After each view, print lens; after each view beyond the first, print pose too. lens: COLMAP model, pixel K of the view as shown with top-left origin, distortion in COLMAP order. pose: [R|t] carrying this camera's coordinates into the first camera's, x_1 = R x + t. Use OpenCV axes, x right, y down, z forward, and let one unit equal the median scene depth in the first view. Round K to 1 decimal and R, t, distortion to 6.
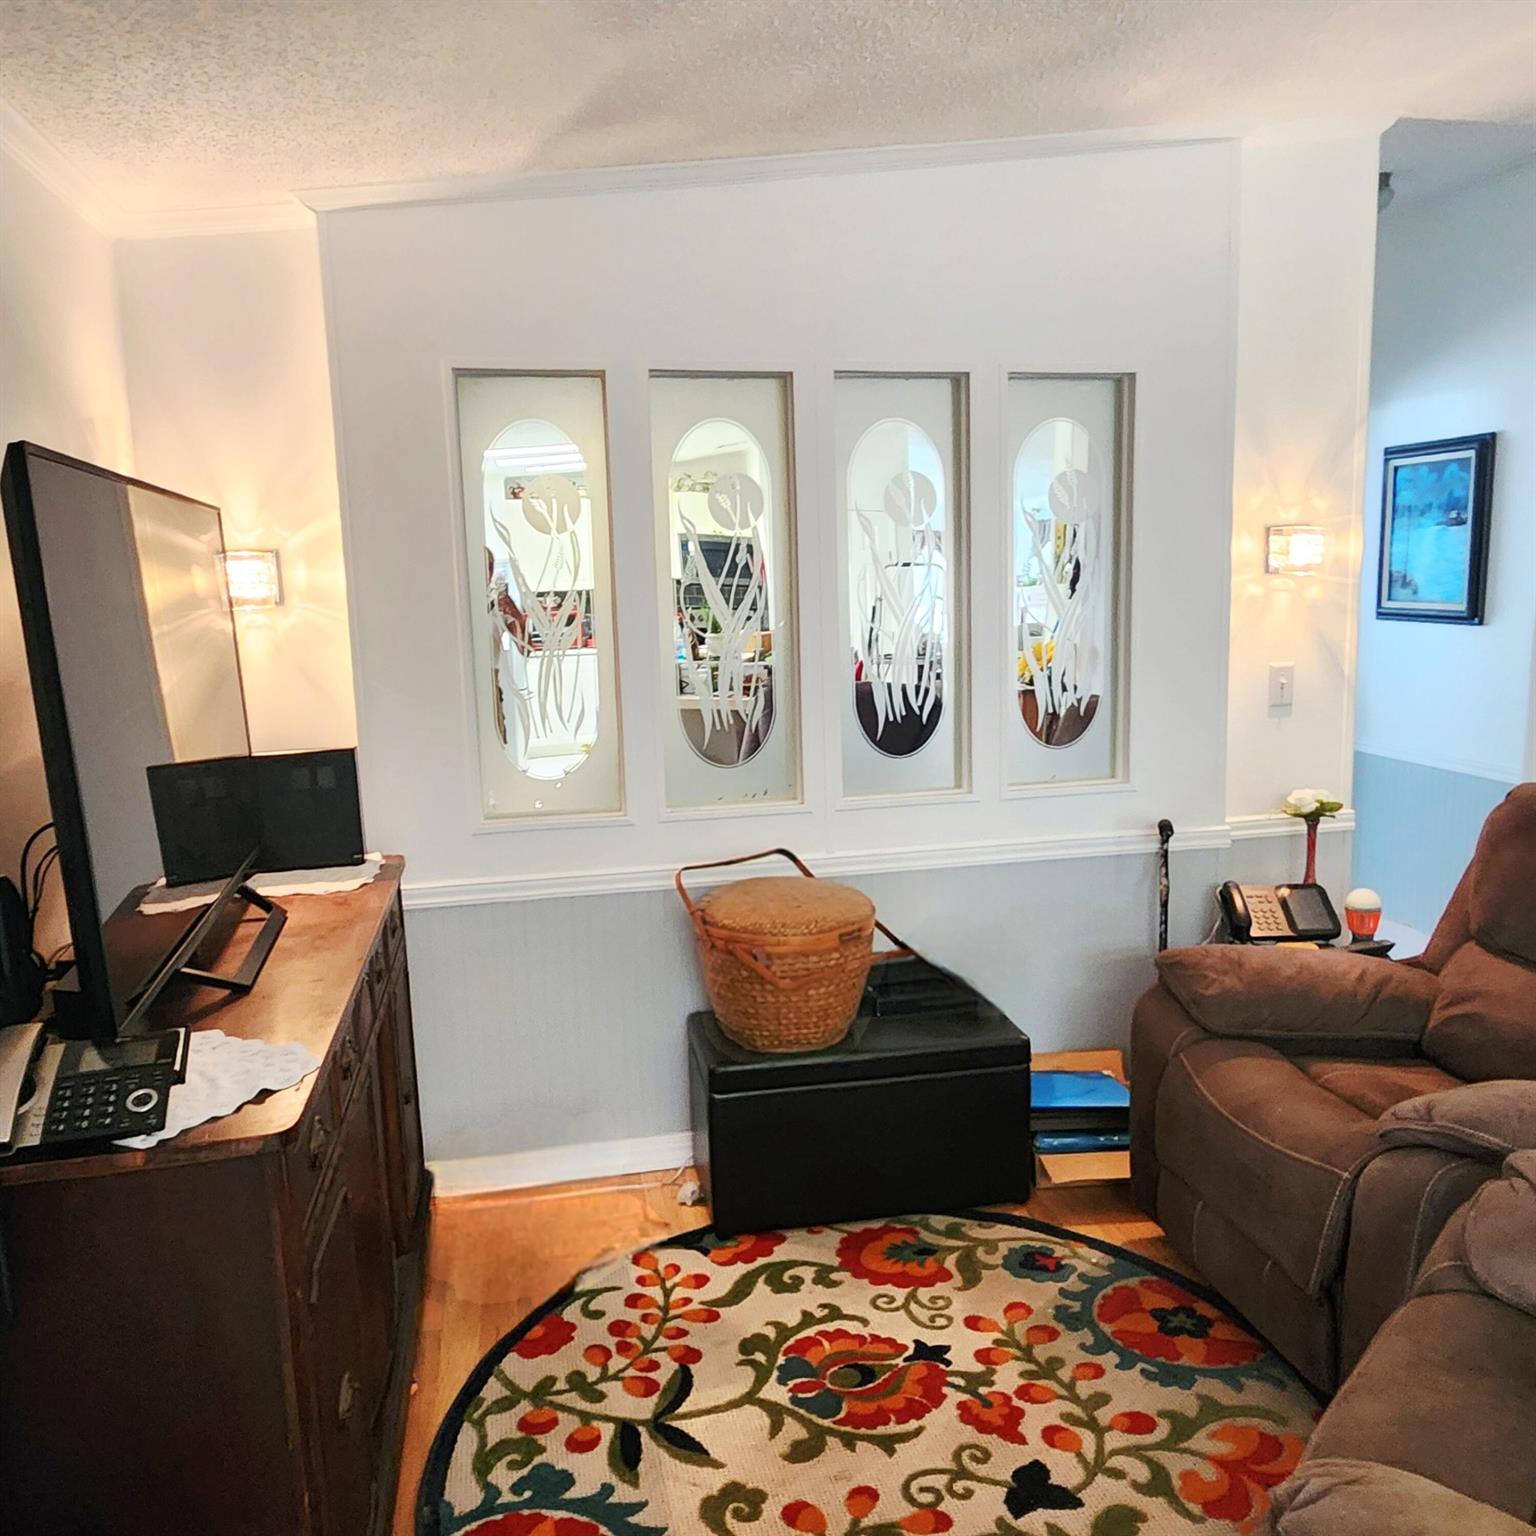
lens RADIAL K [[1283.8, 0, 768.0], [0, 1283.8, 768.0], [0, 0, 1]] dist [0.002400, 0.006547]
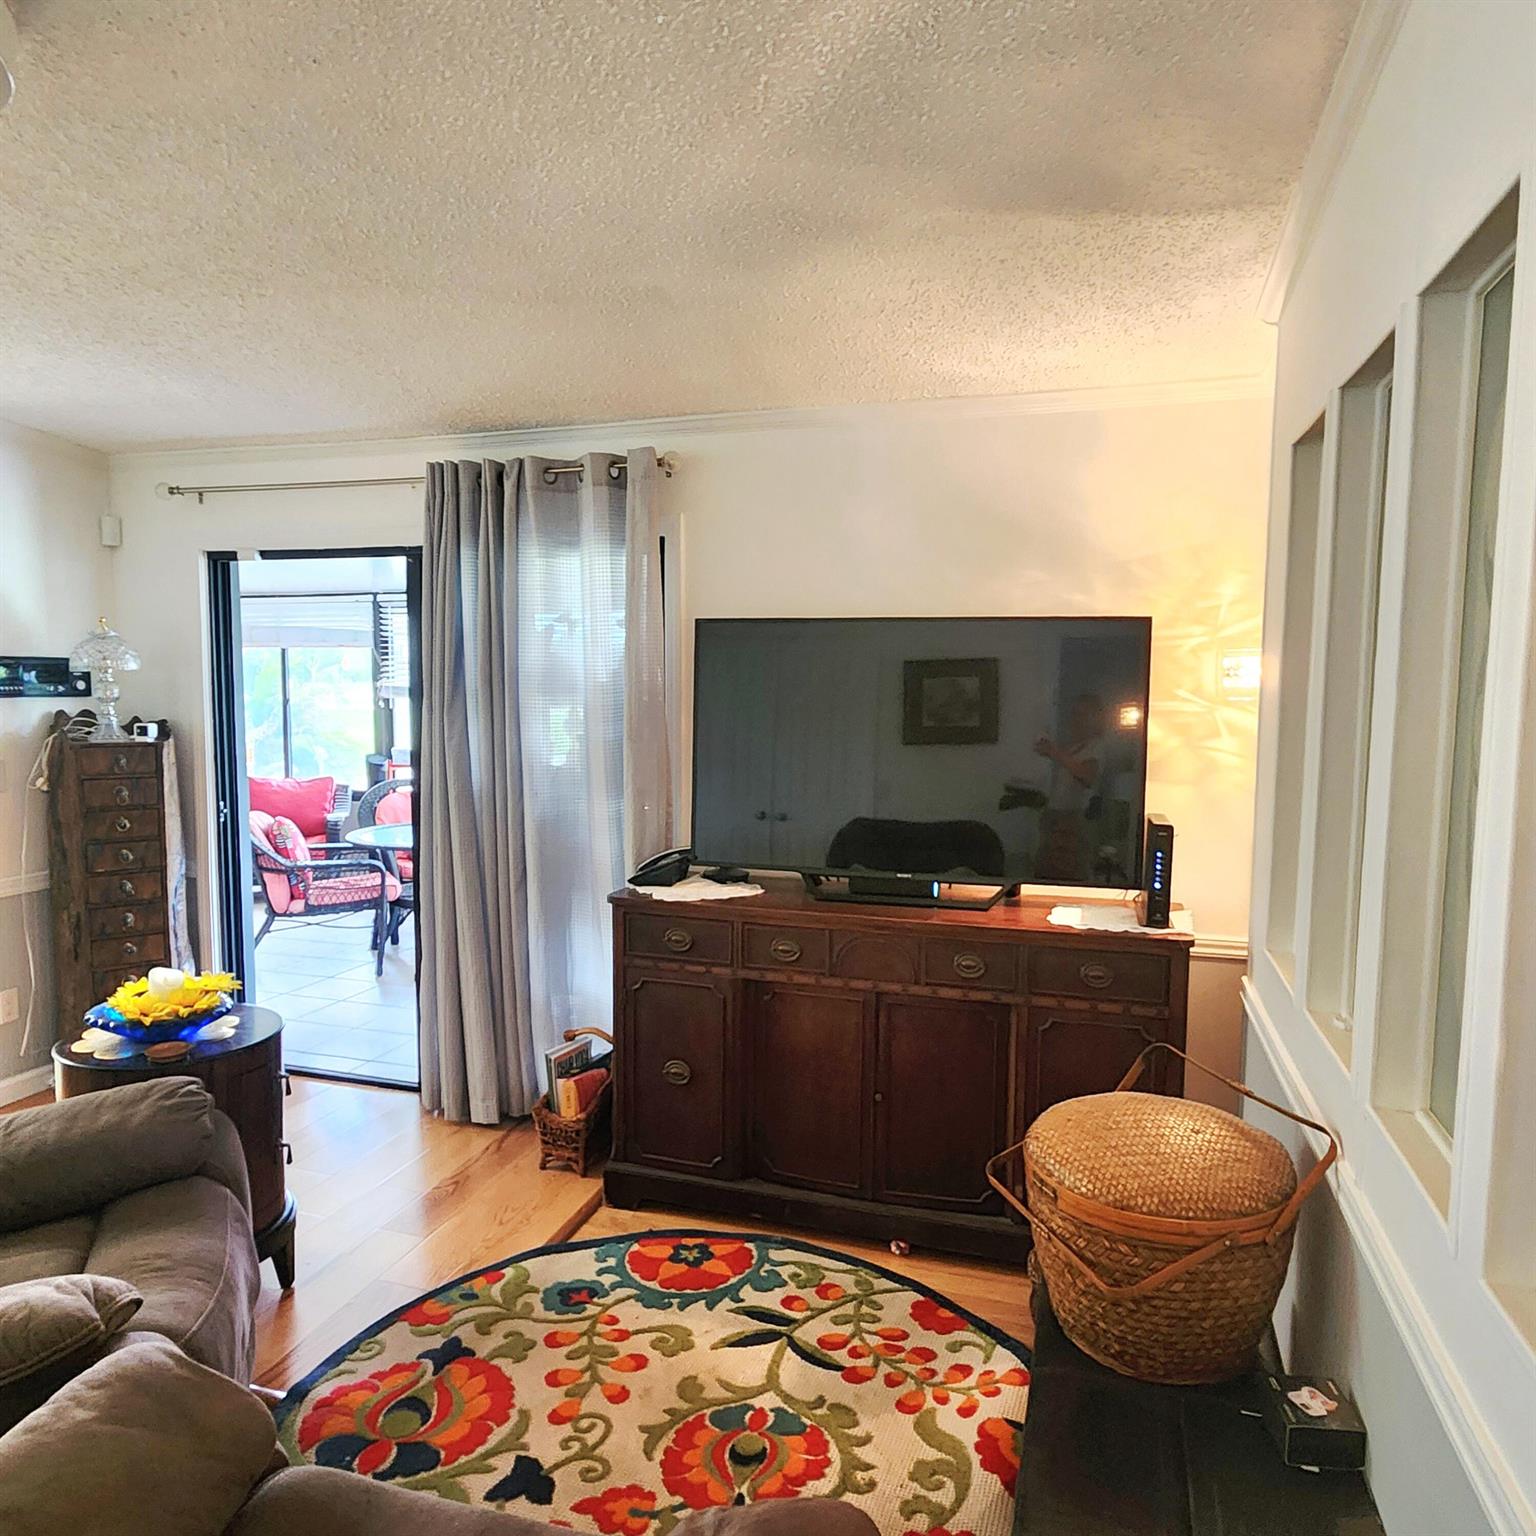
lens RADIAL K [[1077.4, 0, 768.0], [0, 1077.4, 768.0], [0, 0, 1]] dist [-0.003337, -0.002582]
pose [[-0.503531, 0.087816, -0.859503, 0.795130], [-0.120214, 0.978023, 0.170351, -0.221663], [0.855573, 0.189101, -0.481908, 1.406979]]
